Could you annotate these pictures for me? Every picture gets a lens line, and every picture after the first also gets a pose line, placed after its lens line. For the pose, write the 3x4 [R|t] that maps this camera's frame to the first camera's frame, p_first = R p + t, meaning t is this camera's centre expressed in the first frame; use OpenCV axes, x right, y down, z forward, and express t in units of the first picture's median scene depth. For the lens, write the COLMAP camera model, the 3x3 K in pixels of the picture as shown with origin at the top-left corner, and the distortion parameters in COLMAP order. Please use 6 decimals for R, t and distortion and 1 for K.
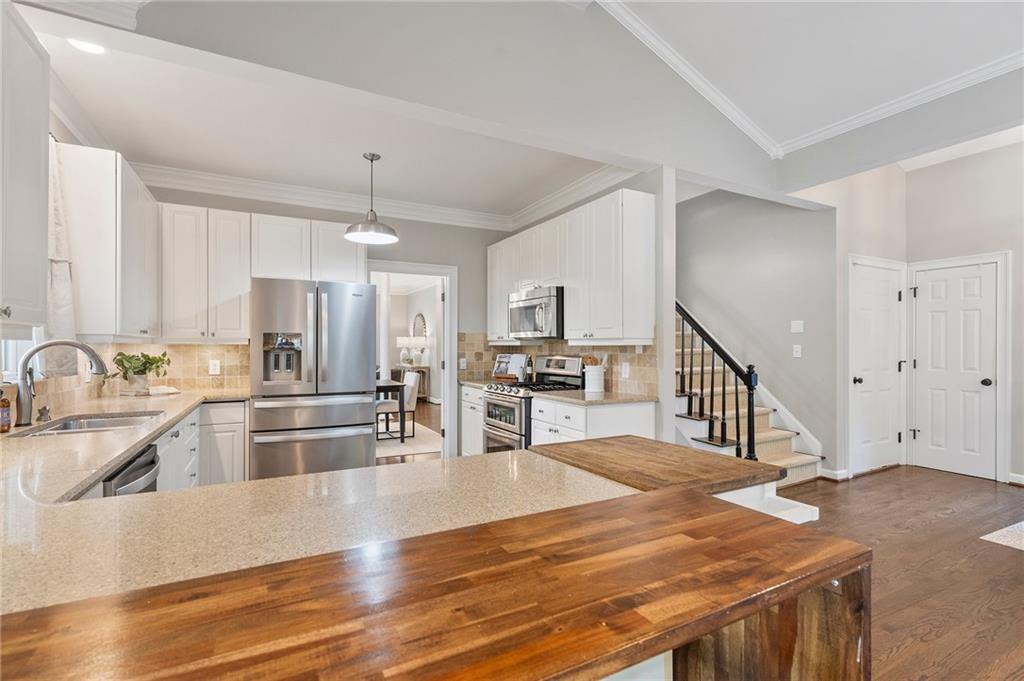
lens RADIAL K [[468.3, 0, 510.8], [0, 468.3, 348.4], [0, 0, 1]] dist [-0.012755, 0.000164]
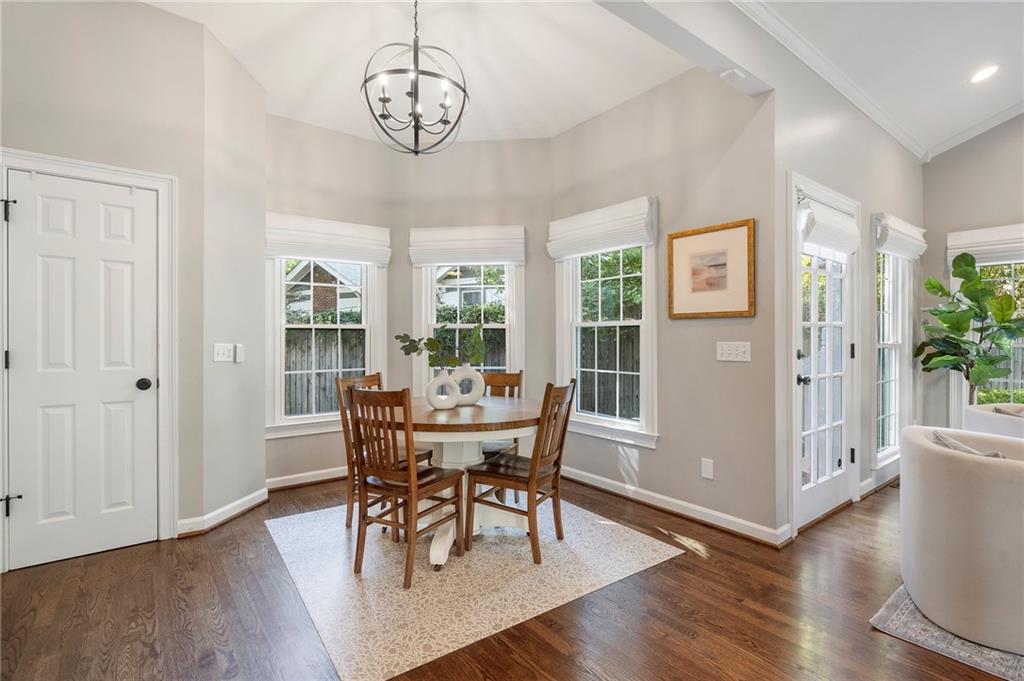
lens RADIAL K [[480.2, 0, 511.6], [0, 480.2, 336.8], [0, 0, 1]] dist [0.001641, 0.000479]
pose [[-0.171515, 0.004826, 0.985170, 0.370132], [0.006477, 0.999972, -0.003771, 0.019111], [-0.985160, 0.005734, -0.171541, 0.721845]]
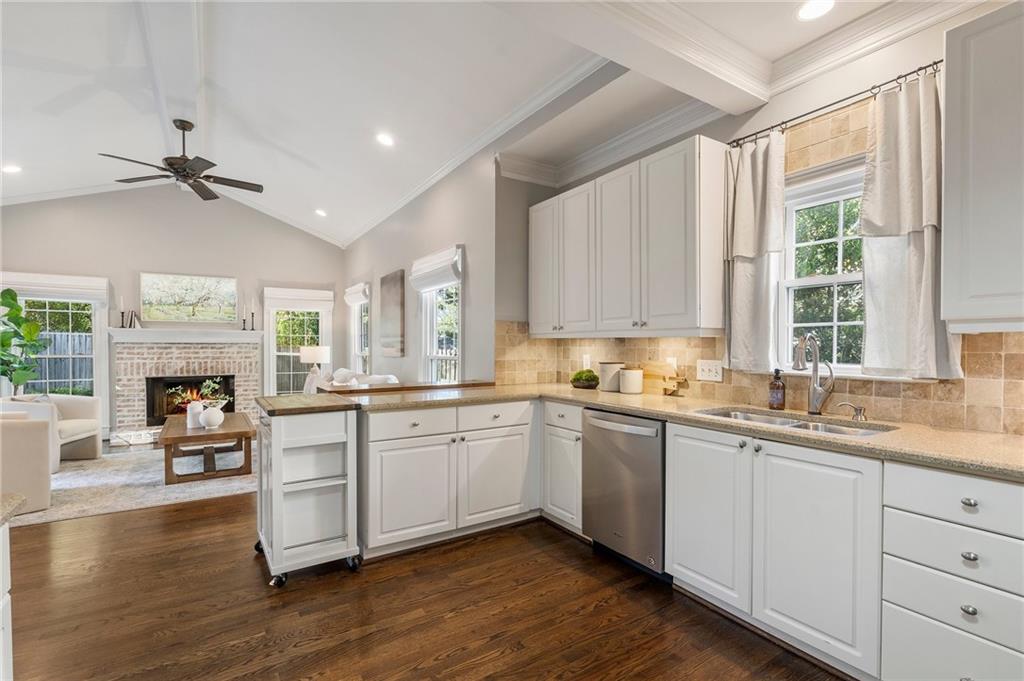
lens RADIAL K [[472.0, 0, 506.8], [0, 472.0, 353.5], [0, 0, 1]] dist [-0.001595, 0.000240]
pose [[-0.996882, 0.002258, -0.078872, -0.135201], [0.000749, 0.999816, 0.019157, 0.003279], [0.078901, 0.019039, -0.996701, 1.083089]]
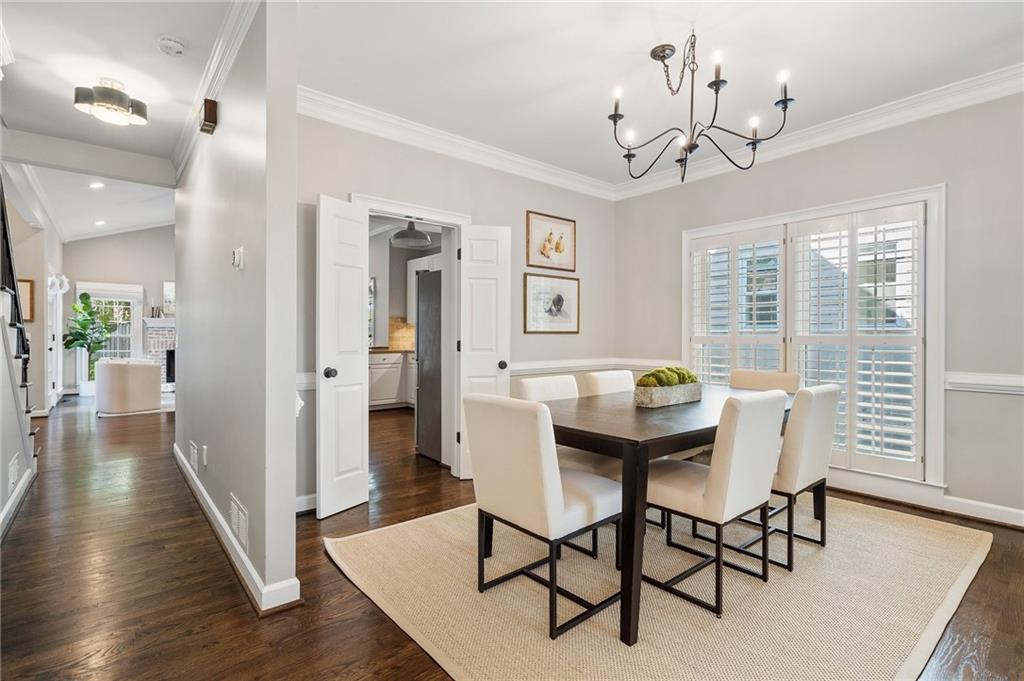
lens RADIAL K [[490.1, 0, 512.0], [0, 490.1, 340.5], [0, 0, 1]] dist [-0.002469, -0.000026]
pose [[-0.979274, -0.000738, -0.202537, -0.280569], [-0.003305, 0.999918, 0.012336, 0.027676], [0.202512, 0.012750, -0.979197, 2.268854]]
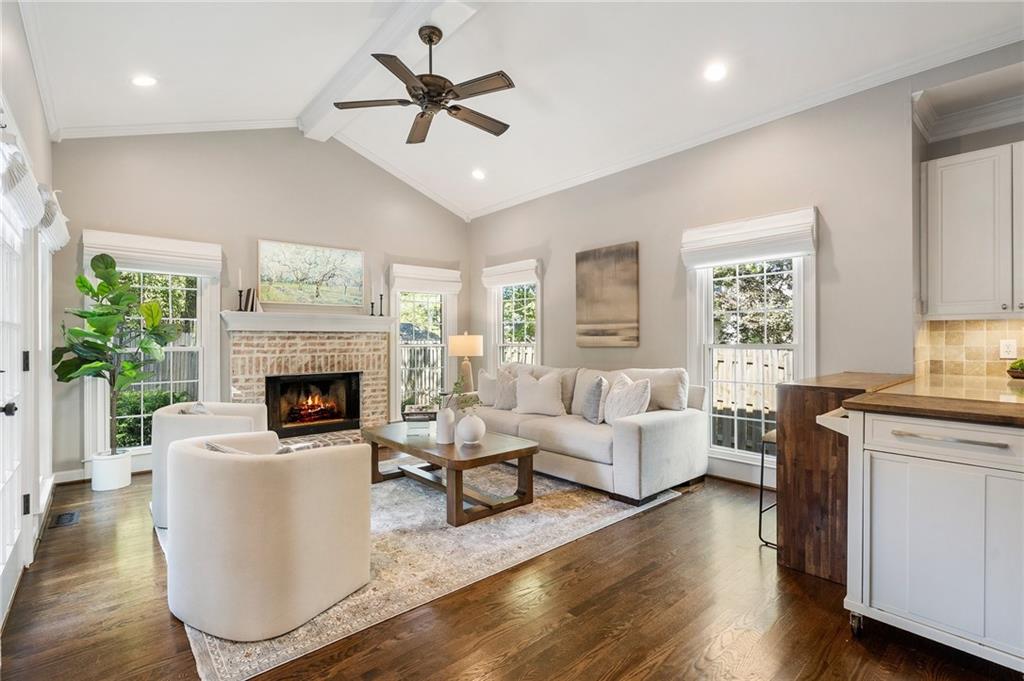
lens RADIAL K [[473.1, 0, 512.0], [0, 473.1, 340.5], [0, 0, 1]] dist [-0.004815, 0.000111]
pose [[-0.973049, 0.005887, -0.230523, 0.643985], [0.004753, 0.999974, 0.005474, 0.017606], [0.230550, 0.004231, -0.973051, 0.718952]]
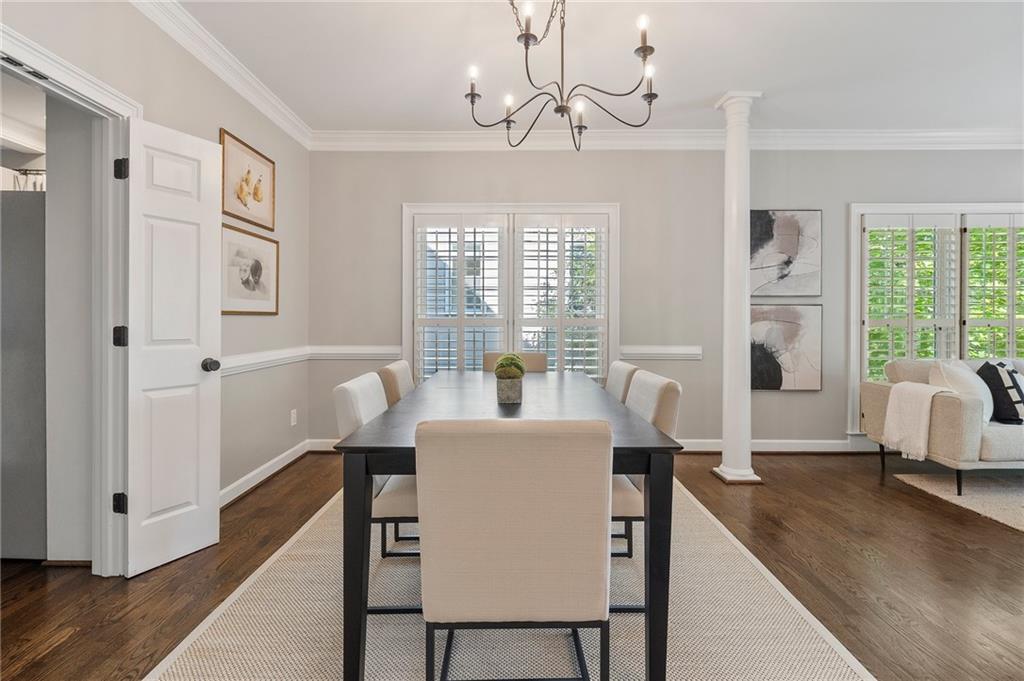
lens RADIAL K [[484.4, 0, 508.8], [0, 484.4, 320.1], [0, 0, 1]] dist [-0.000089, 0.000113]
pose [[-0.481075, -0.000487, -0.876679, -0.100551], [-0.004565, 0.999988, 0.001950, 0.030549], [0.876667, 0.004940, -0.481072, 1.890723]]
